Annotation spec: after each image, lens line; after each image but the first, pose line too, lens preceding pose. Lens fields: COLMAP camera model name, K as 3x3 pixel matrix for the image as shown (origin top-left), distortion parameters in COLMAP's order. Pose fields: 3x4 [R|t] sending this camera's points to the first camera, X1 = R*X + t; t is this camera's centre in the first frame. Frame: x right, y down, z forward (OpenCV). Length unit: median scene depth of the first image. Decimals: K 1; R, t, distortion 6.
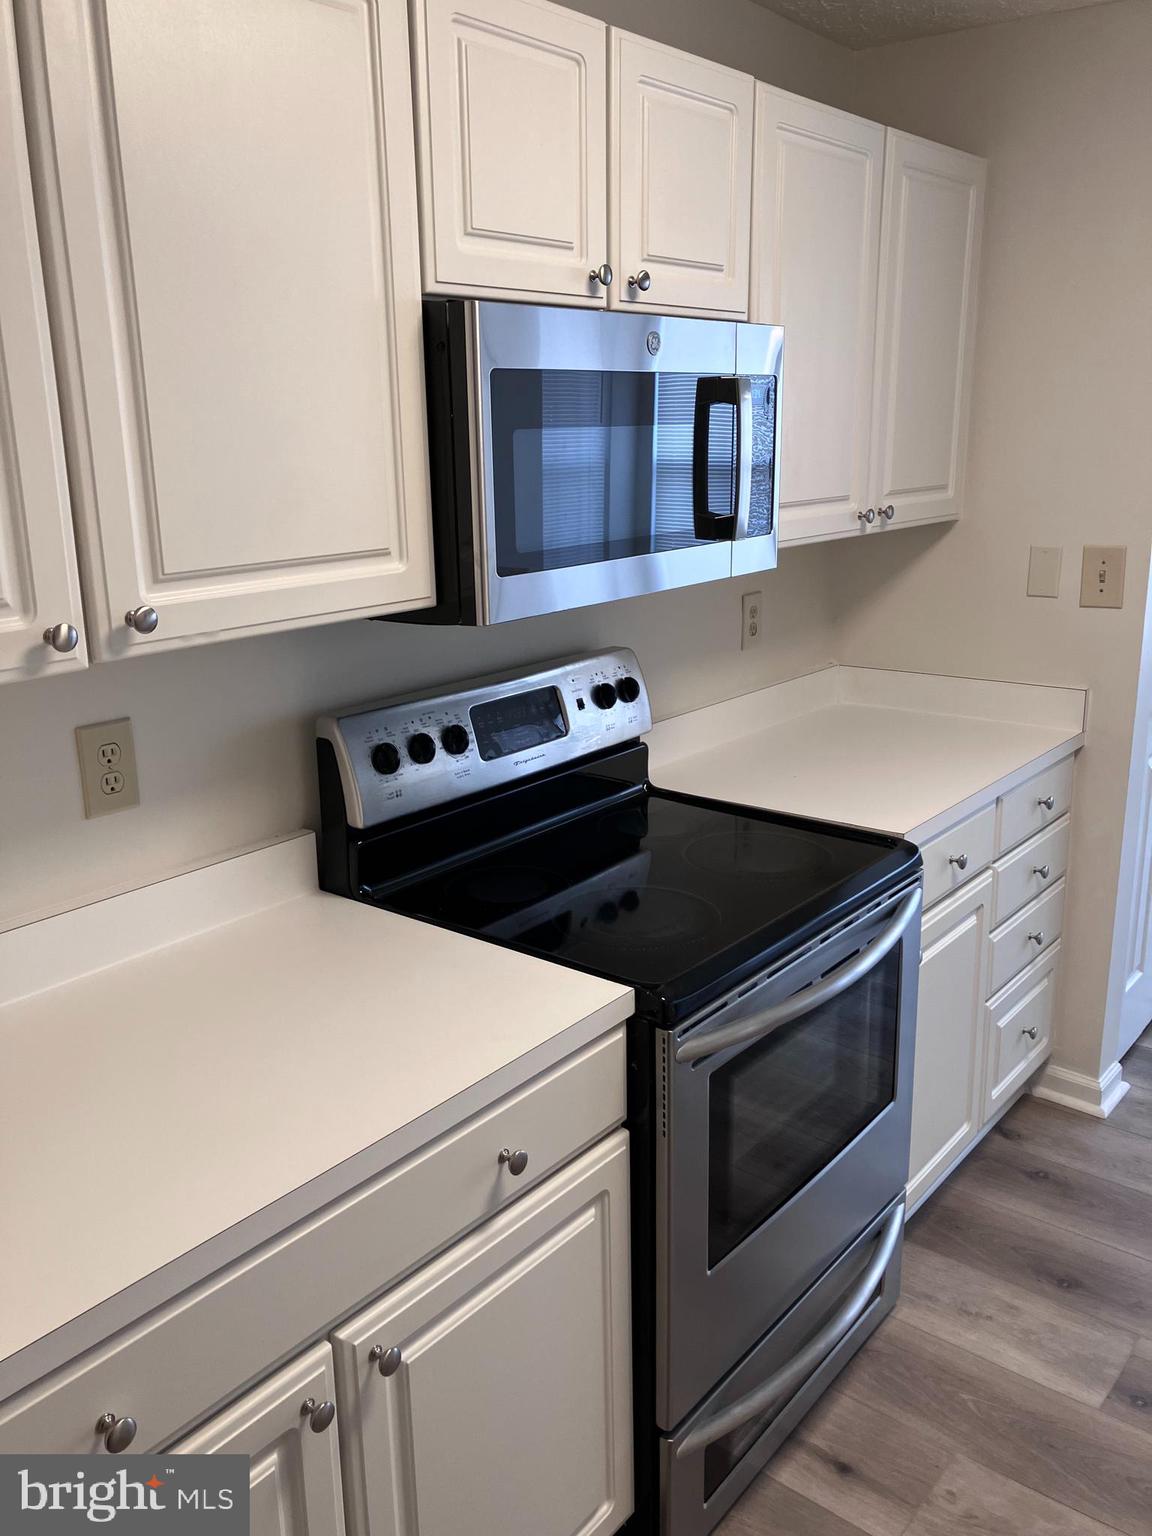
lens RADIAL K [[1302.6, 0, 577.0], [0, 1302.6, 760.4], [0, 0, 1]] dist [0.001614, -0.001722]
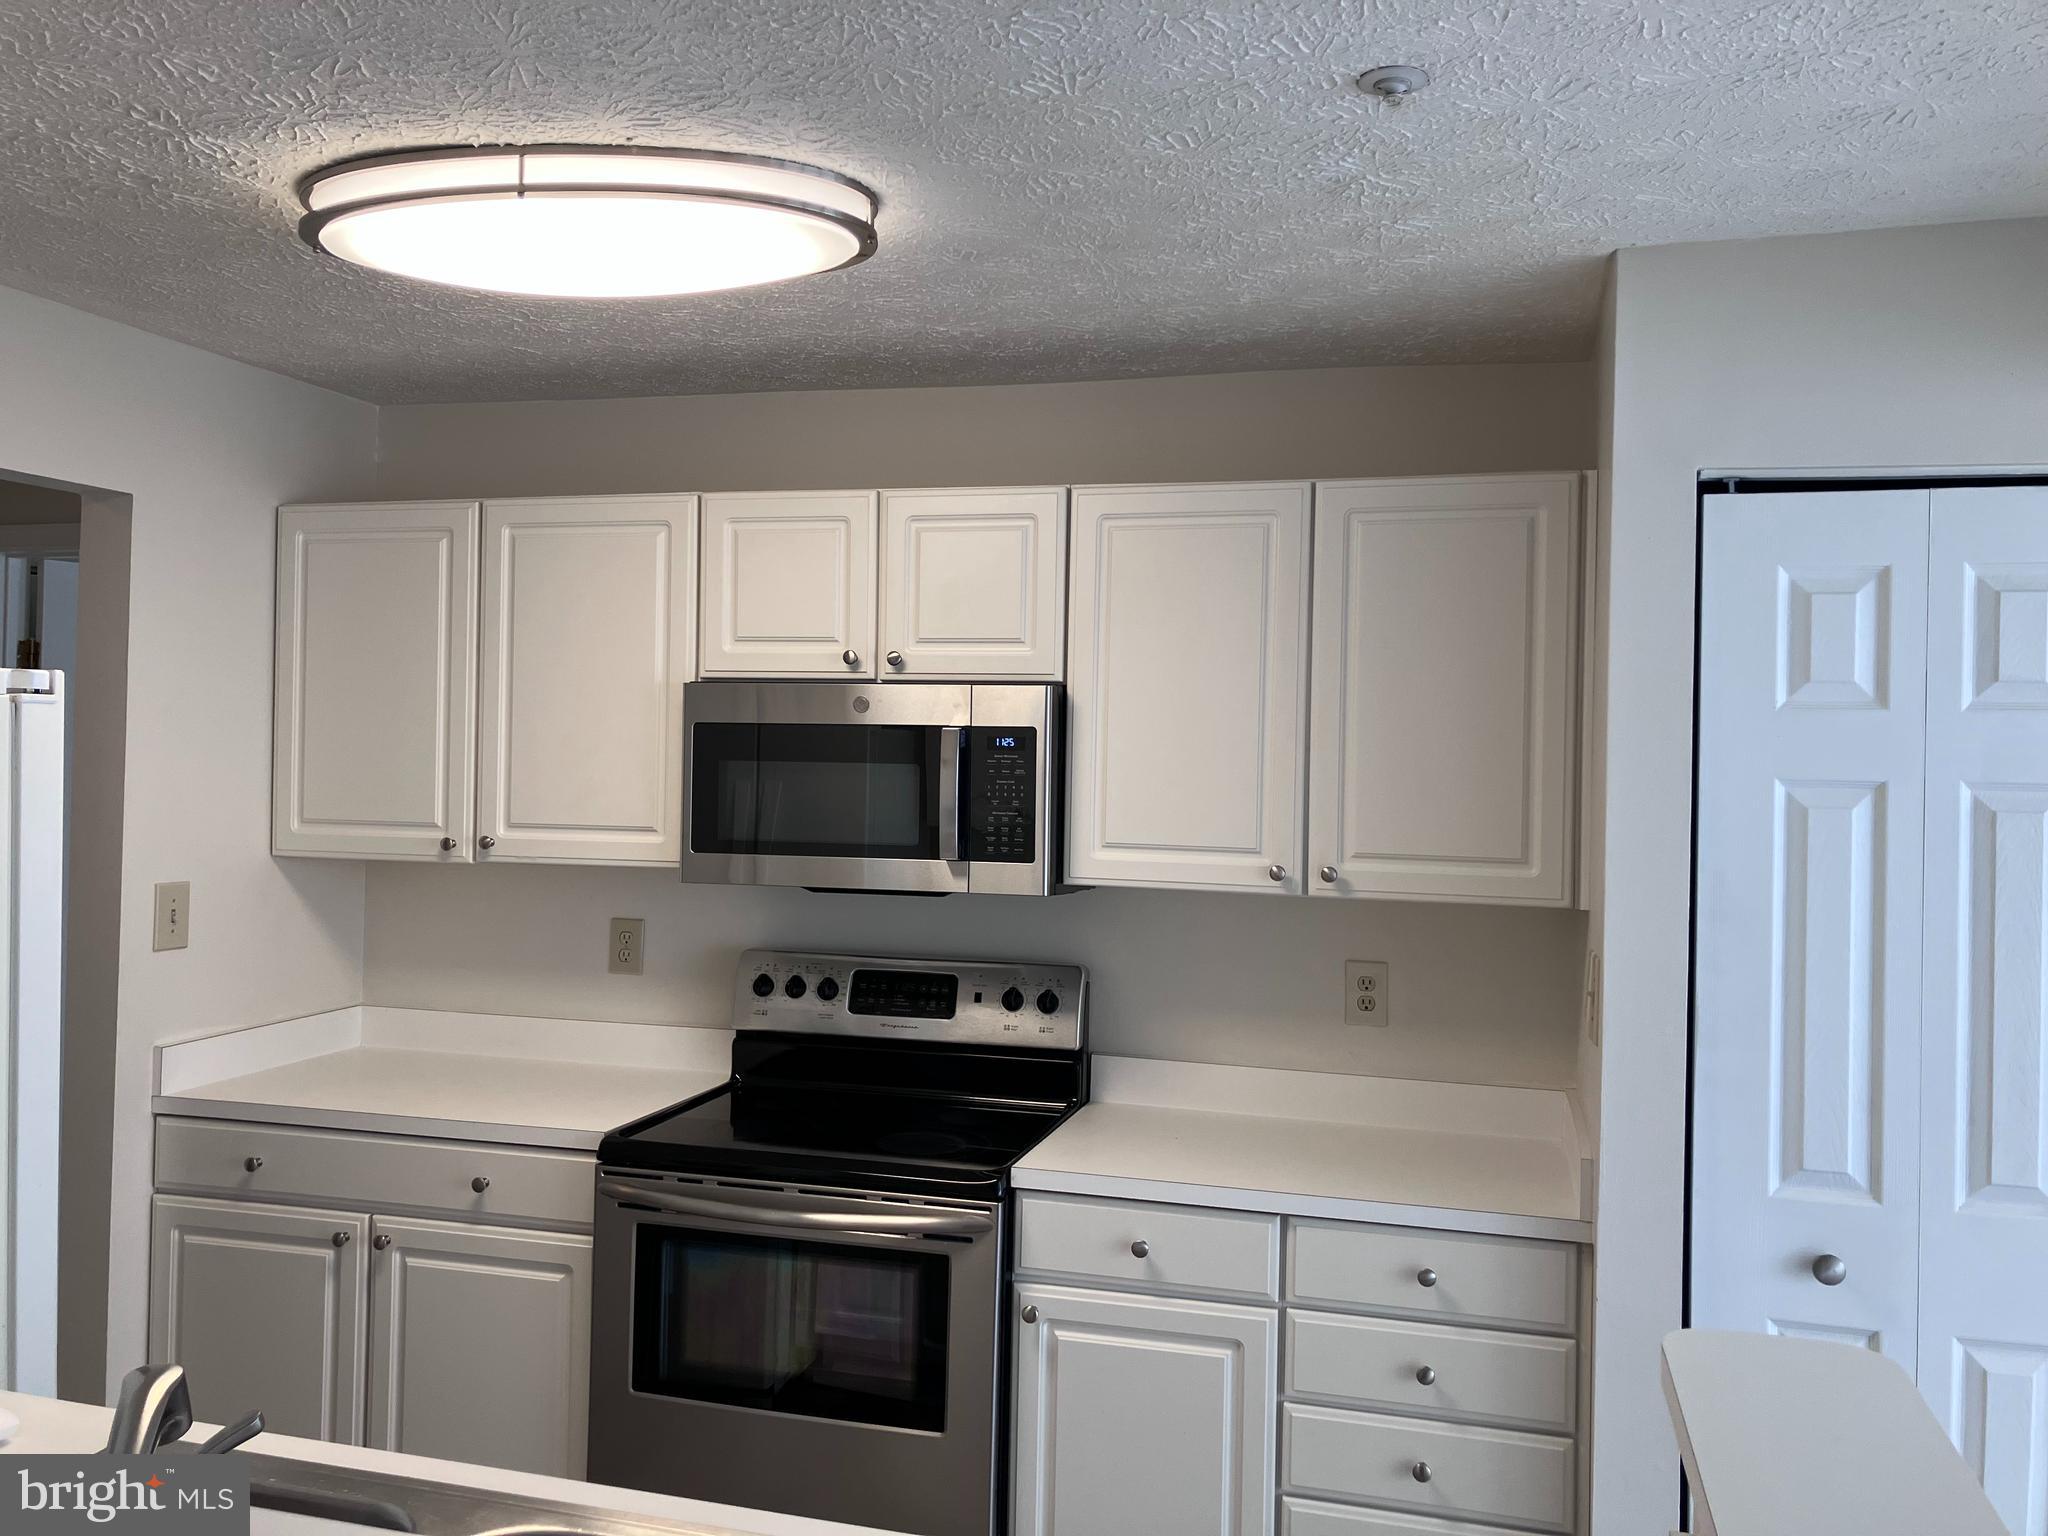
lens RADIAL K [[1736.8, 0, 1021.0], [0, 1736.8, 770.7], [0, 0, 1]] dist [0.001614, -0.001722]
pose [[0.385870, 0.024969, -0.922215, 1.612556], [-0.261403, 0.961625, -0.083339, -0.134003], [0.884744, 0.273228, 0.377590, 0.443654]]
